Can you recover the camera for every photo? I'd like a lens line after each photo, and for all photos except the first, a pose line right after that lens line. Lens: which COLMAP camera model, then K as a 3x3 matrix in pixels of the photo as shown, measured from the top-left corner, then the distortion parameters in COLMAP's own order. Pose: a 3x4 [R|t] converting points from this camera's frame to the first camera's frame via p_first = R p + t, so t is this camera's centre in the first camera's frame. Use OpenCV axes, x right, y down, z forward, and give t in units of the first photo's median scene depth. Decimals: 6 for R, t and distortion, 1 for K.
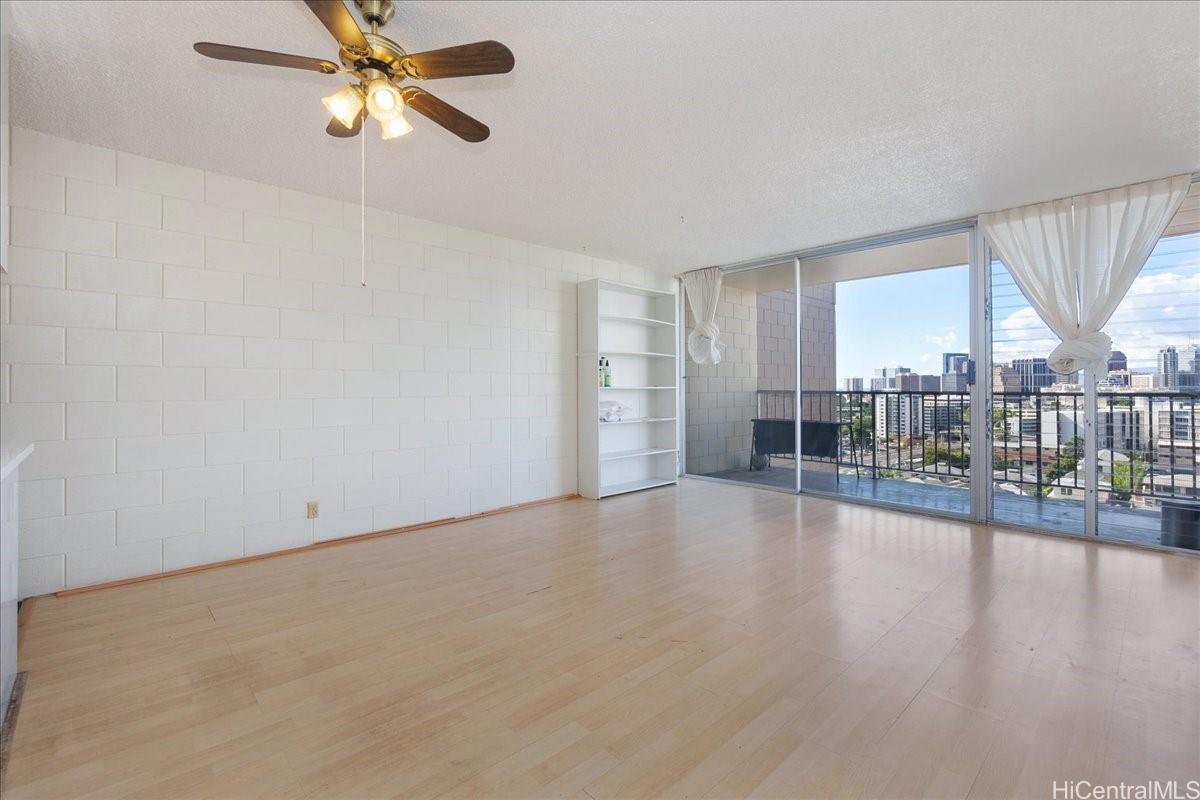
lens RADIAL K [[537.3, 0, 599.0], [0, 537.3, 382.8], [0, 0, 1]] dist [-0.001593, 0.000387]
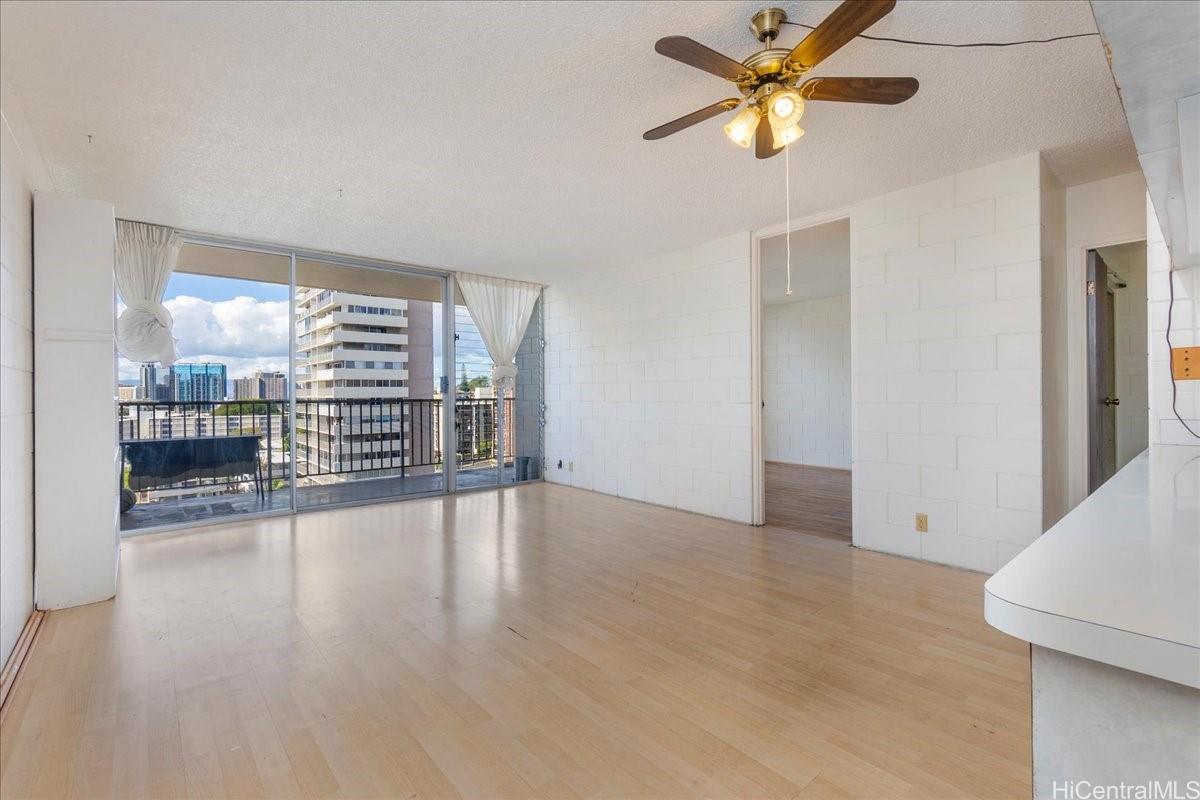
lens RADIAL K [[537.1, 0, 592.6], [0, 537.1, 391.5], [0, 0, 1]] dist [-0.004064, -0.000299]
pose [[0.040893, 0.004860, 0.999152, -0.742082], [0.000393, 0.999988, -0.004880, 0.005684], [-0.999163, 0.000592, 0.040890, 0.659475]]
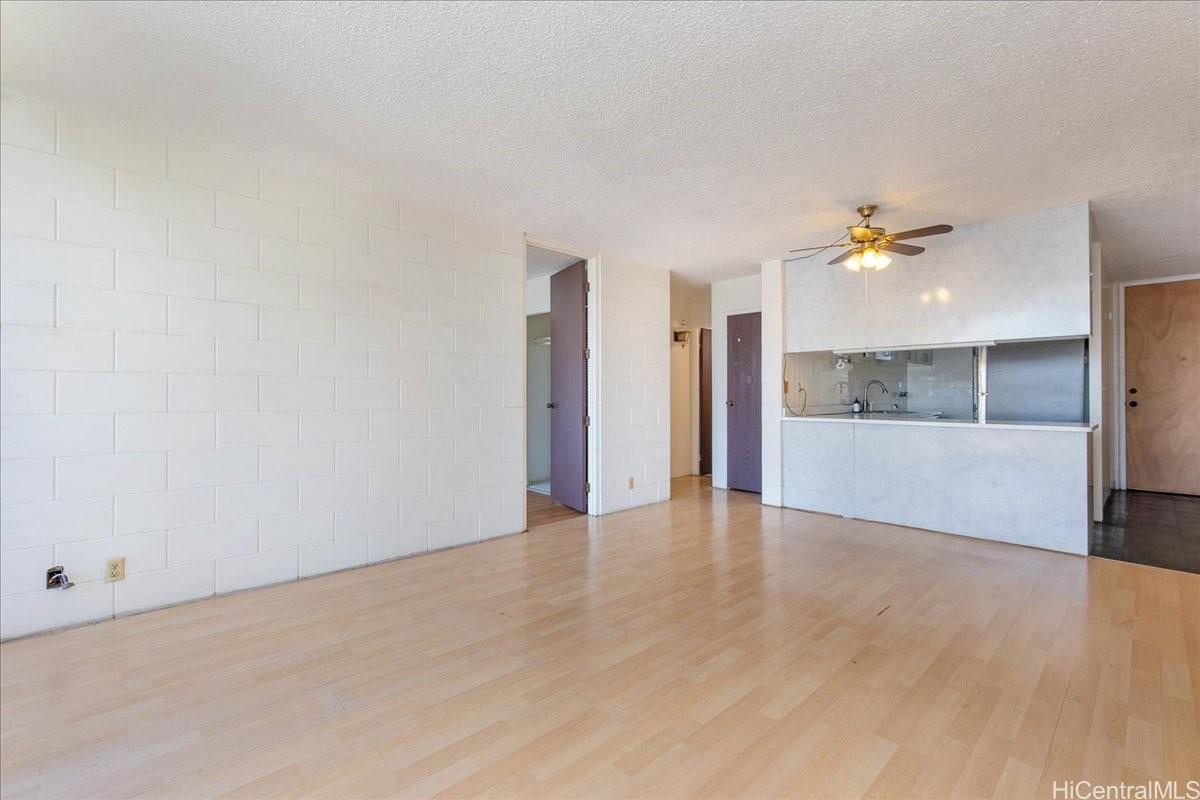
lens RADIAL K [[526.4, 0, 598.7], [0, 526.4, 385.2], [0, 0, 1]] dist [-0.002756, 0.000432]
pose [[-0.999896, -0.001456, -0.014375, 0.325098], [-0.001109, 0.999707, -0.024178, 0.006701], [0.014406, -0.024160, -0.999604, 1.514262]]
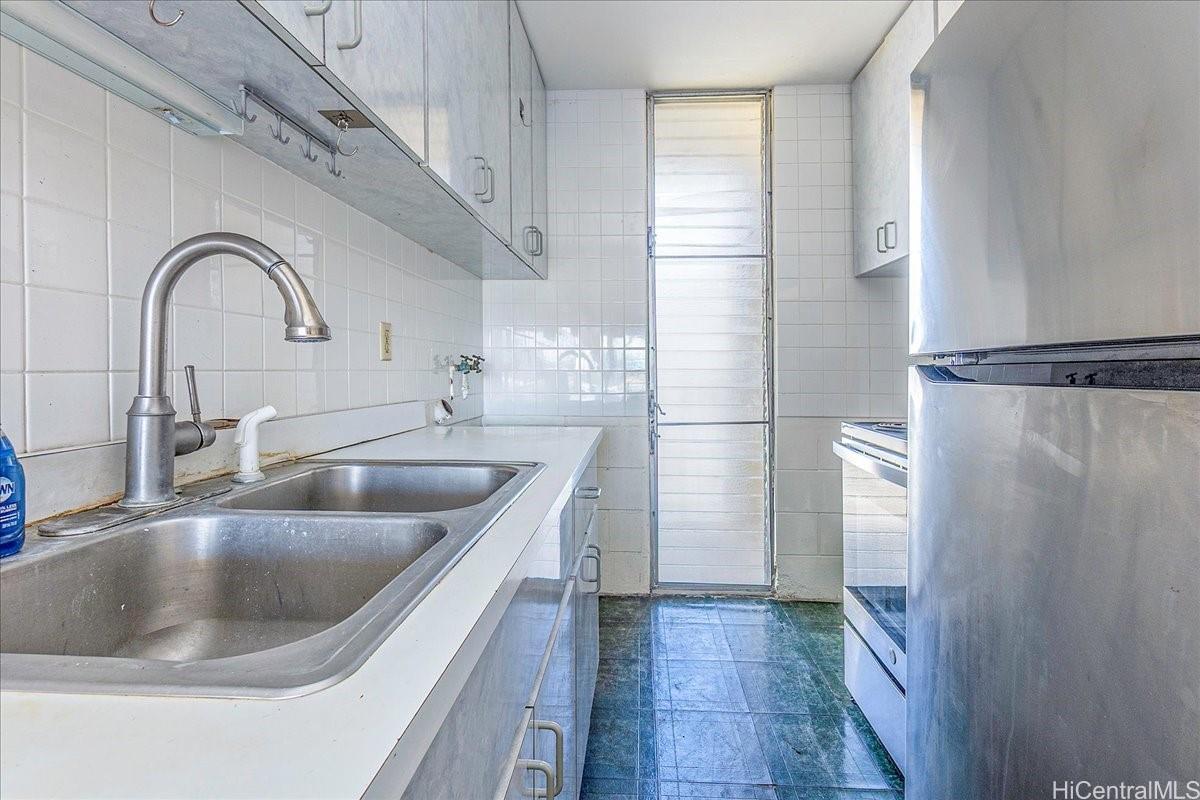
lens RADIAL K [[537.3, 0, 599.0], [0, 537.3, 382.8], [0, 0, 1]] dist [-0.001593, 0.000387]
pose [[-0.730583, 0.016169, -0.682632, -0.566343], [0.001126, 0.999747, 0.022475, 0.000006], [0.682823, 0.015651, -0.730417, 0.052092]]
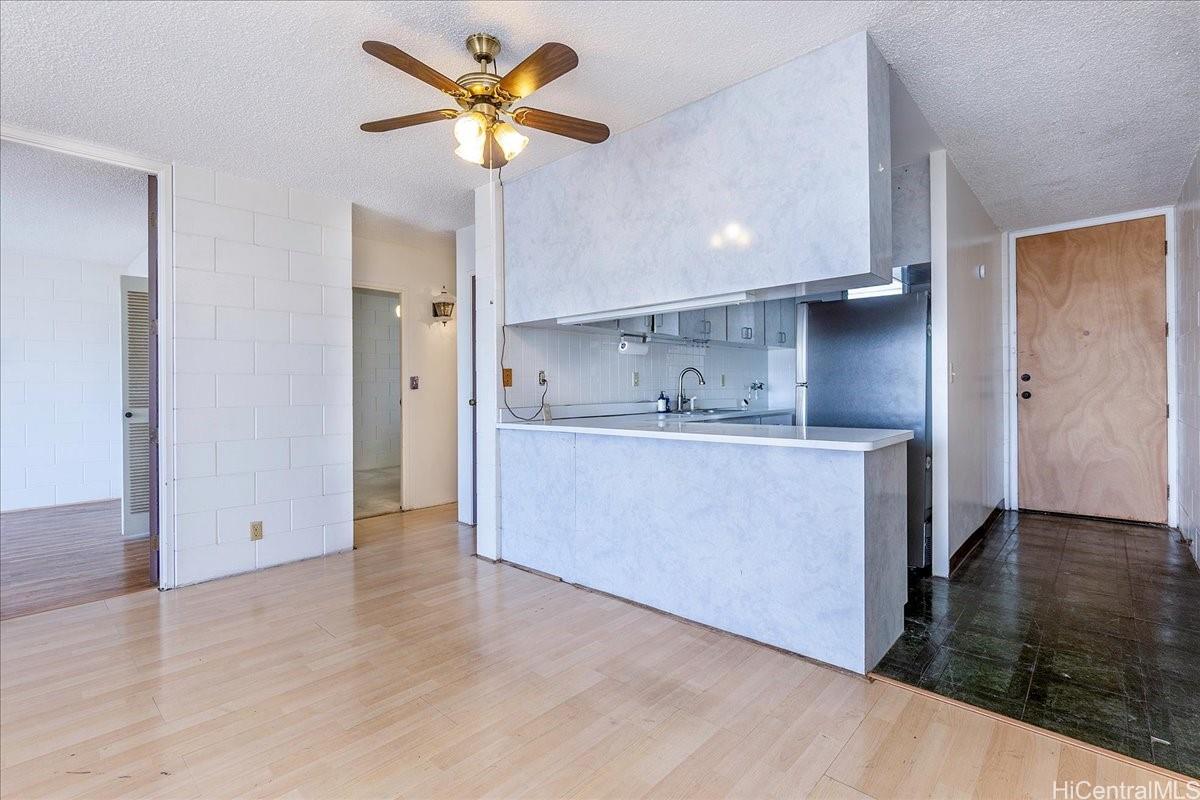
lens RADIAL K [[550.1, 0, 599.8], [0, 550.1, 387.0], [0, 0, 1]] dist [-0.003247, -0.000183]
pose [[-0.996761, 0.011056, -0.079663, -0.283009], [0.011977, 0.999867, -0.011093, 0.007096], [0.079530, -0.012011, -0.996760, 1.088481]]
